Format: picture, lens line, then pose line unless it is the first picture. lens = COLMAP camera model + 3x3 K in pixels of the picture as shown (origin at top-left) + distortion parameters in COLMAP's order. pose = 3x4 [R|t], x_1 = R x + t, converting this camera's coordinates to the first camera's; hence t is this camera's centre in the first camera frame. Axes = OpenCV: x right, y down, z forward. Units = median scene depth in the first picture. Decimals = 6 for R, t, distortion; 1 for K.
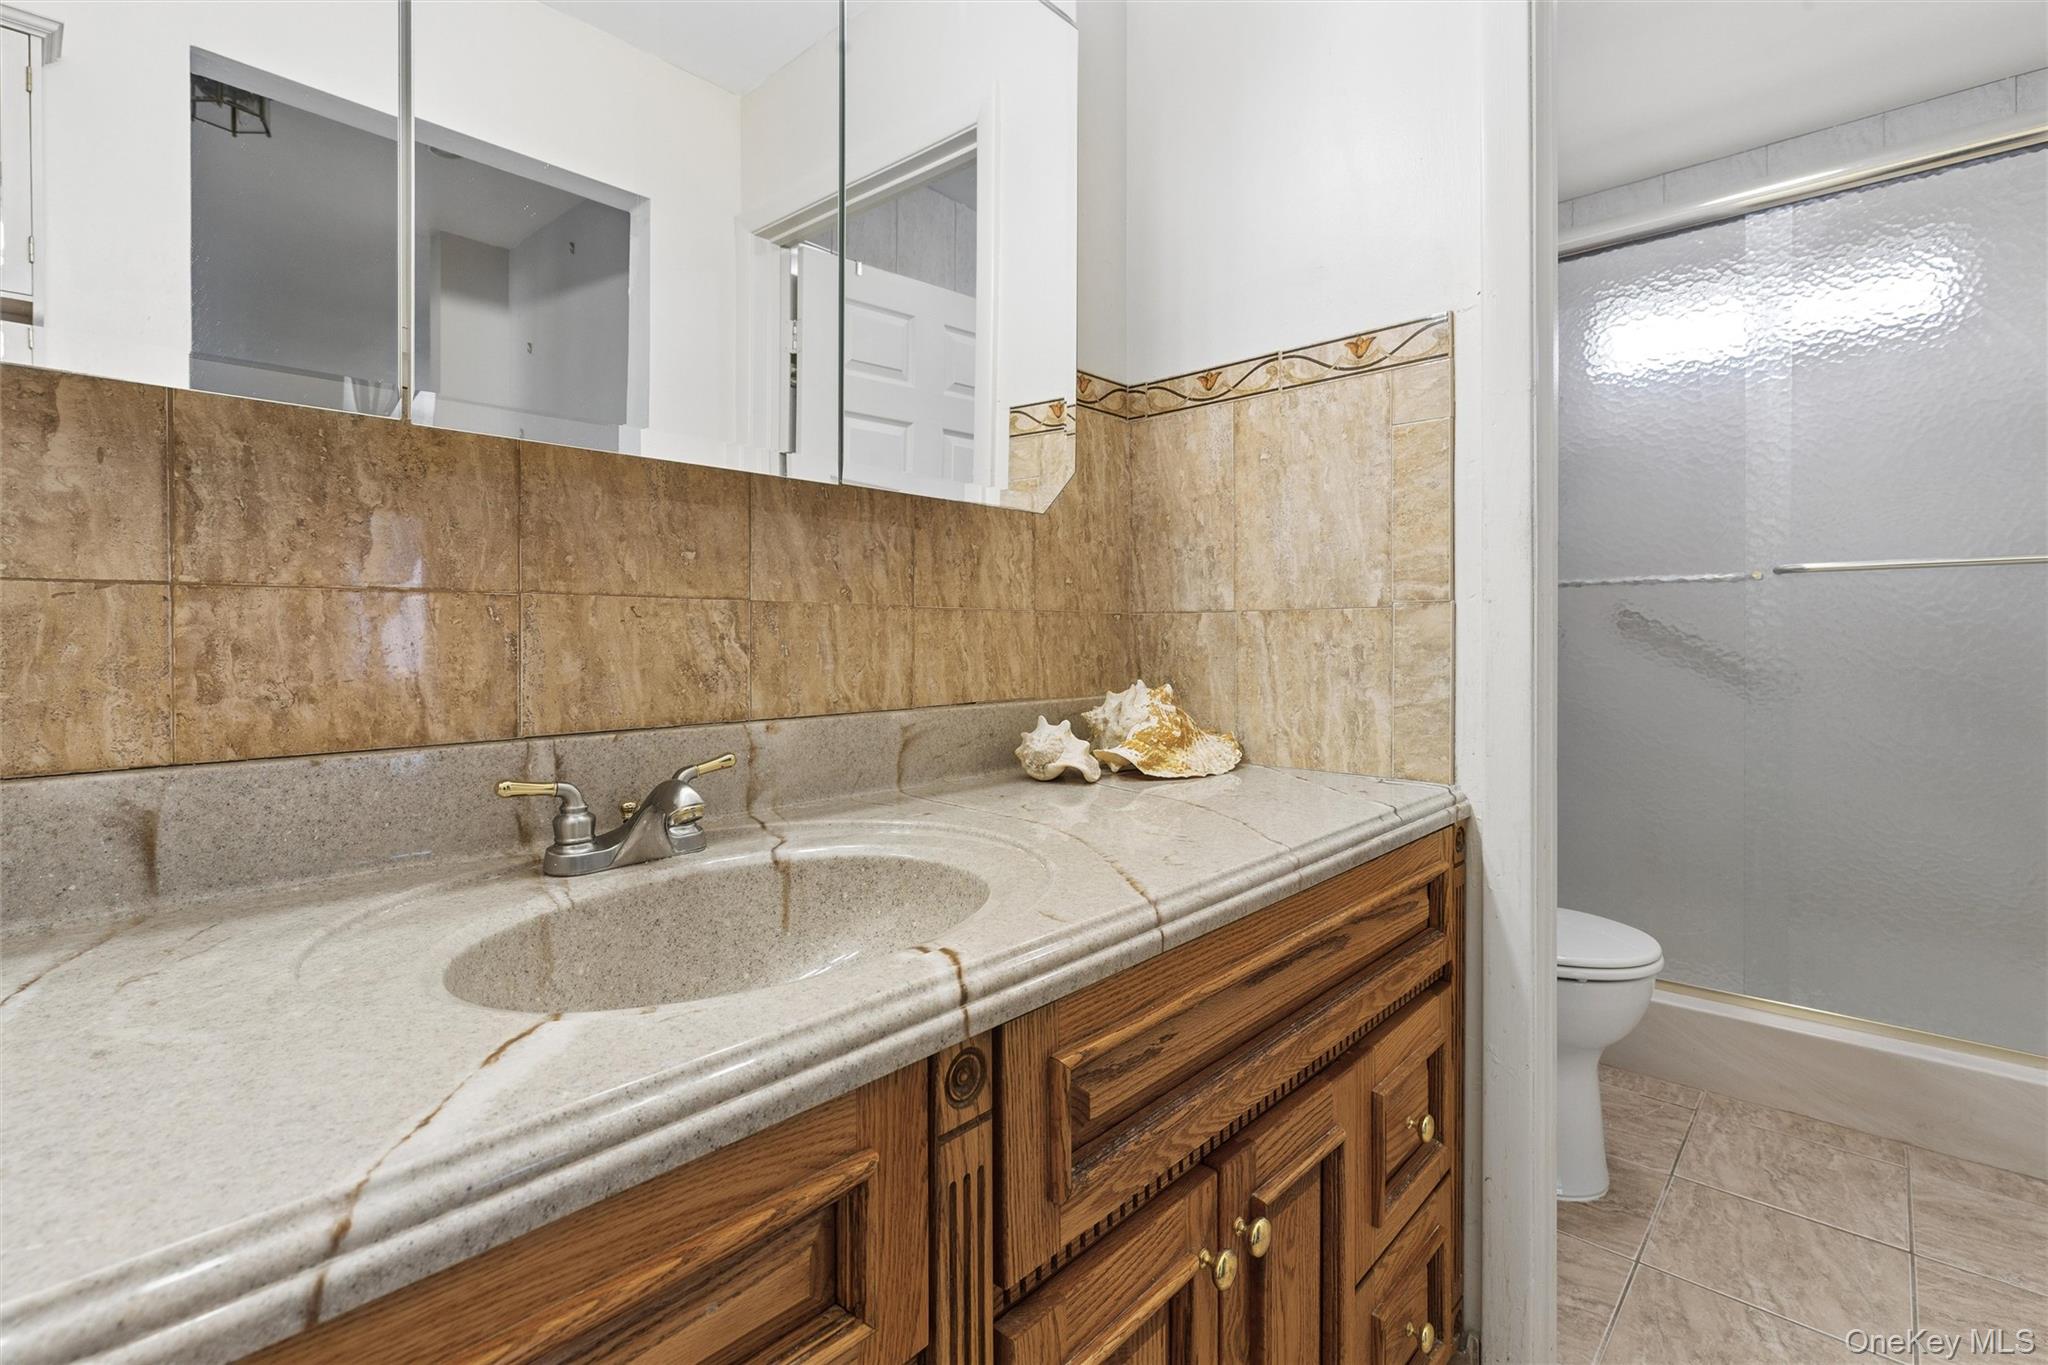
lens RADIAL K [[933.0, 0, 1039.1], [0, 933.0, 645.5], [0, 0, 1]] dist [-0.002995, -0.000422]
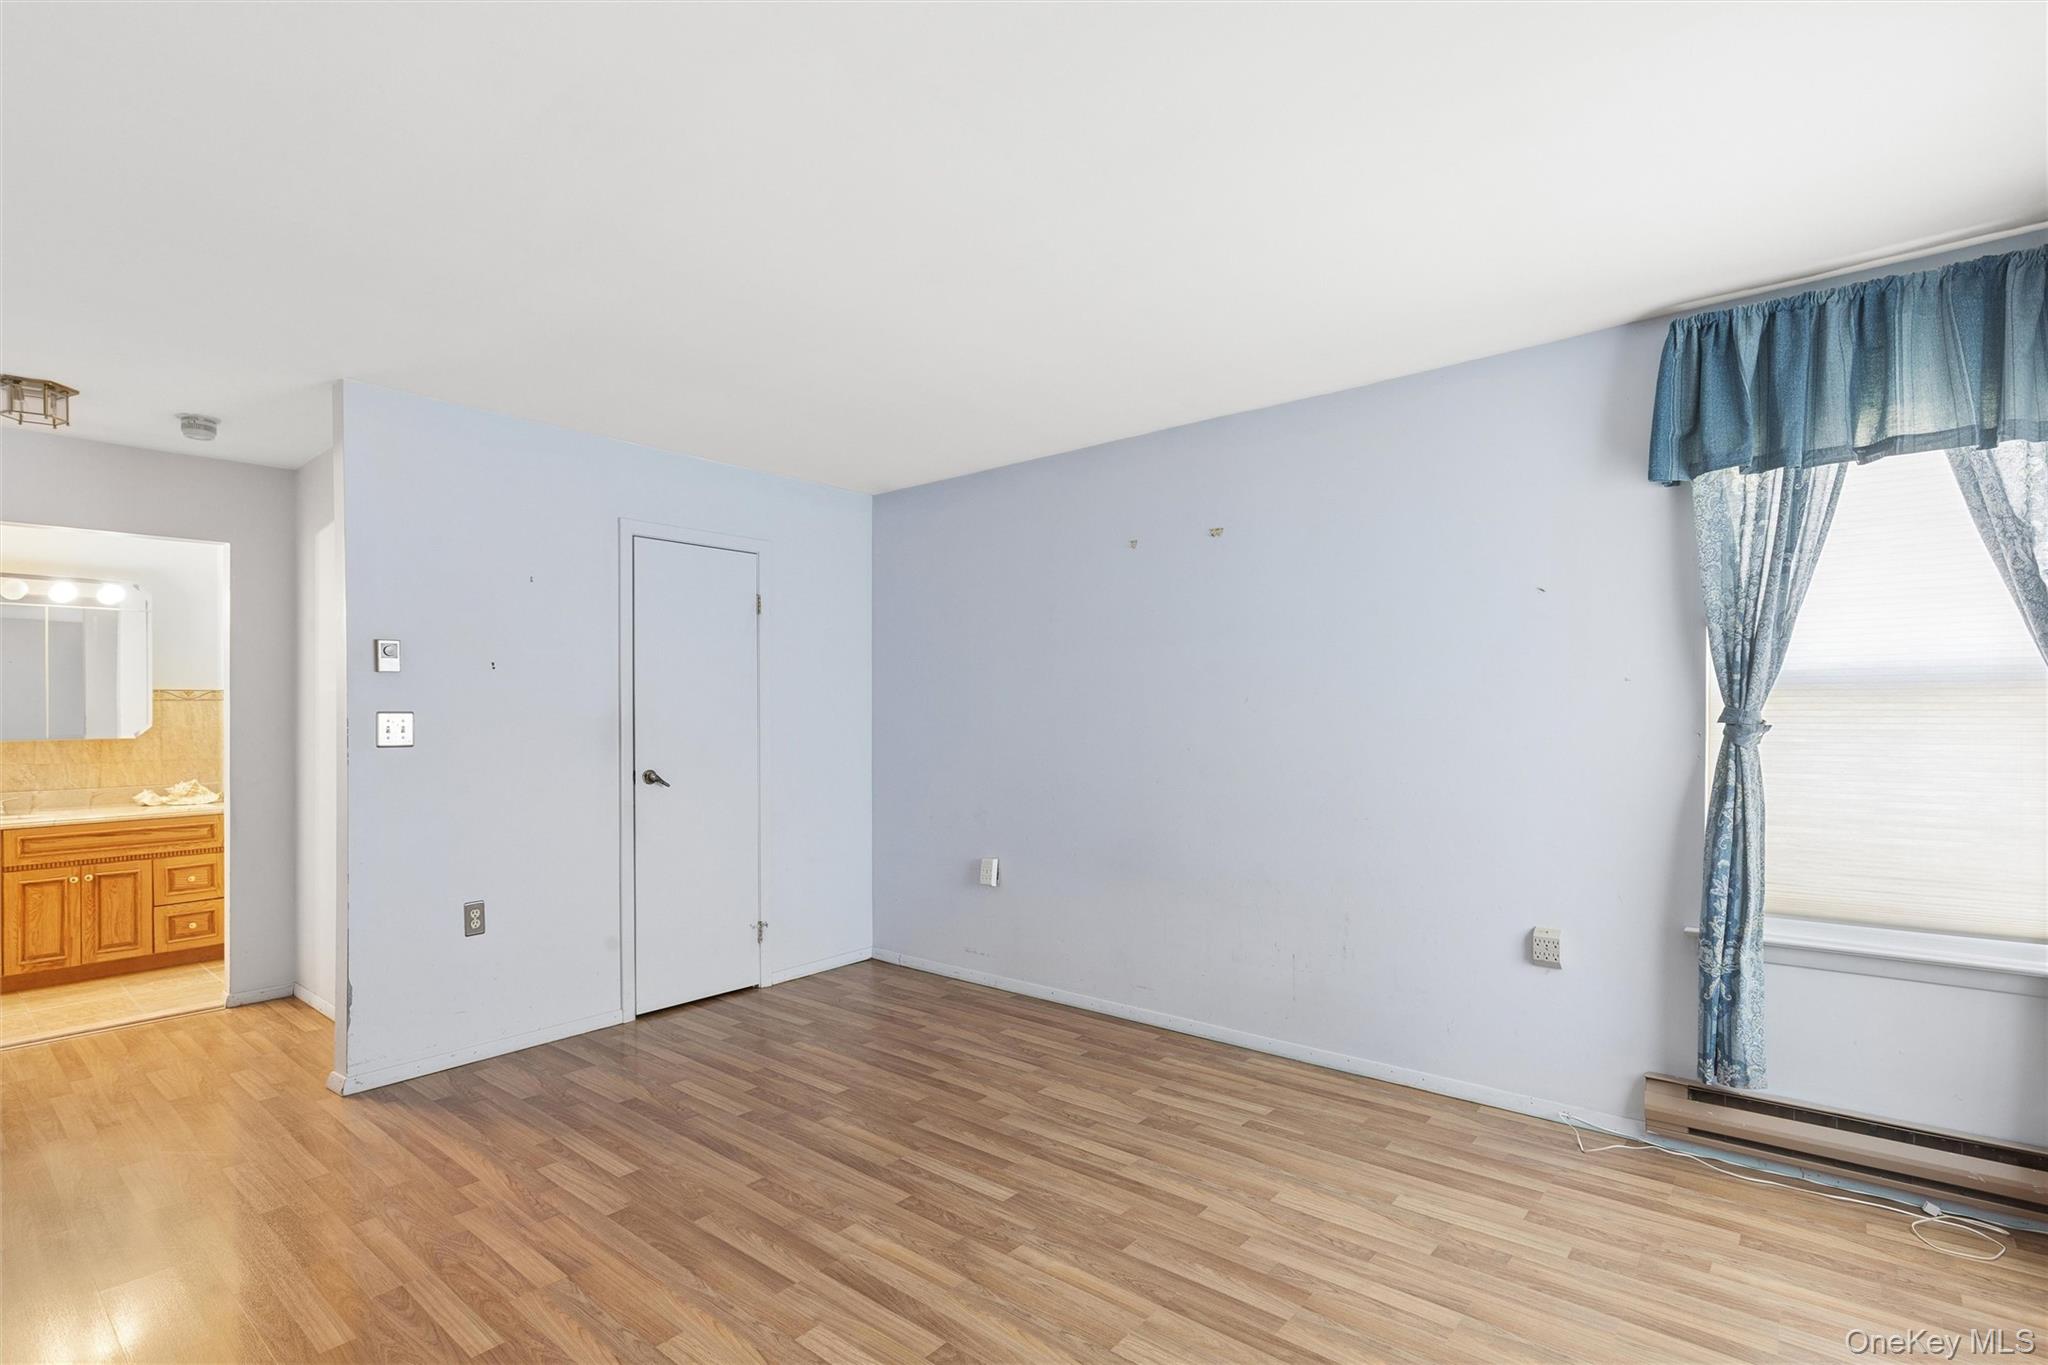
lens RADIAL K [[933.0, 0, 1014.7], [0, 933.0, 720.4], [0, 0, 1]] dist [-0.002995, -0.000422]
pose [[0.998935, -0.009450, 0.045153, 3.975235], [0.009841, 0.999916, -0.008451, -0.163489], [-0.045069, 0.008886, 0.998944, -3.492873]]
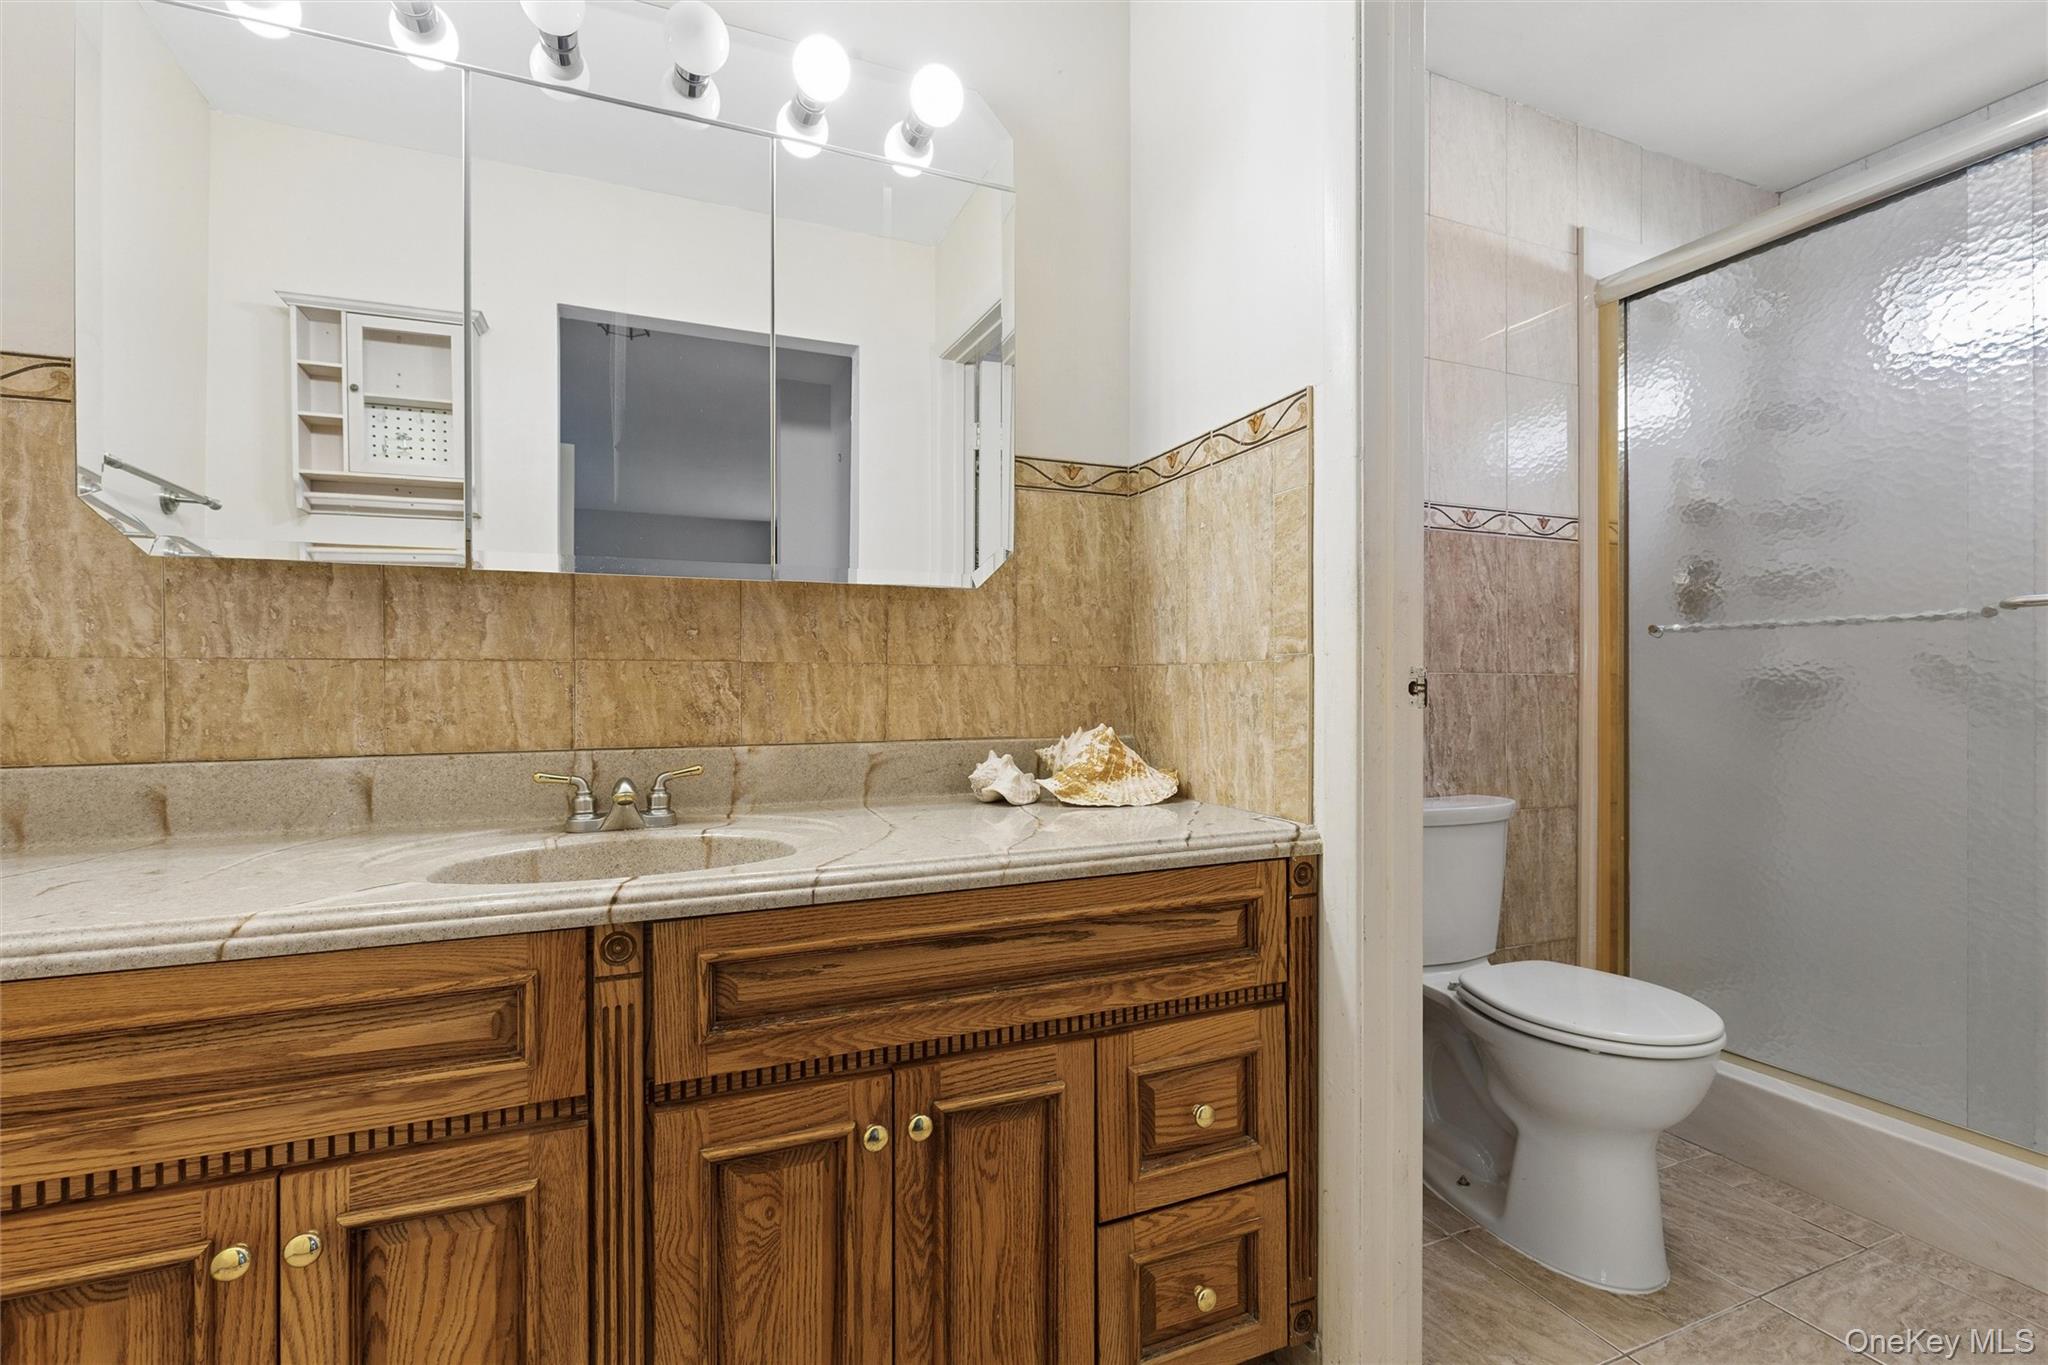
lens RADIAL K [[933.0, 0, 1056.7], [0, 933.0, 690.6], [0, 0, 1]] dist [-0.002995, -0.000422]
pose [[0.916314, 0.002261, -0.400454, 0.670252], [-0.003329, 0.999993, -0.001970, -0.002386], [0.400447, 0.003138, 0.916315, -0.119244]]
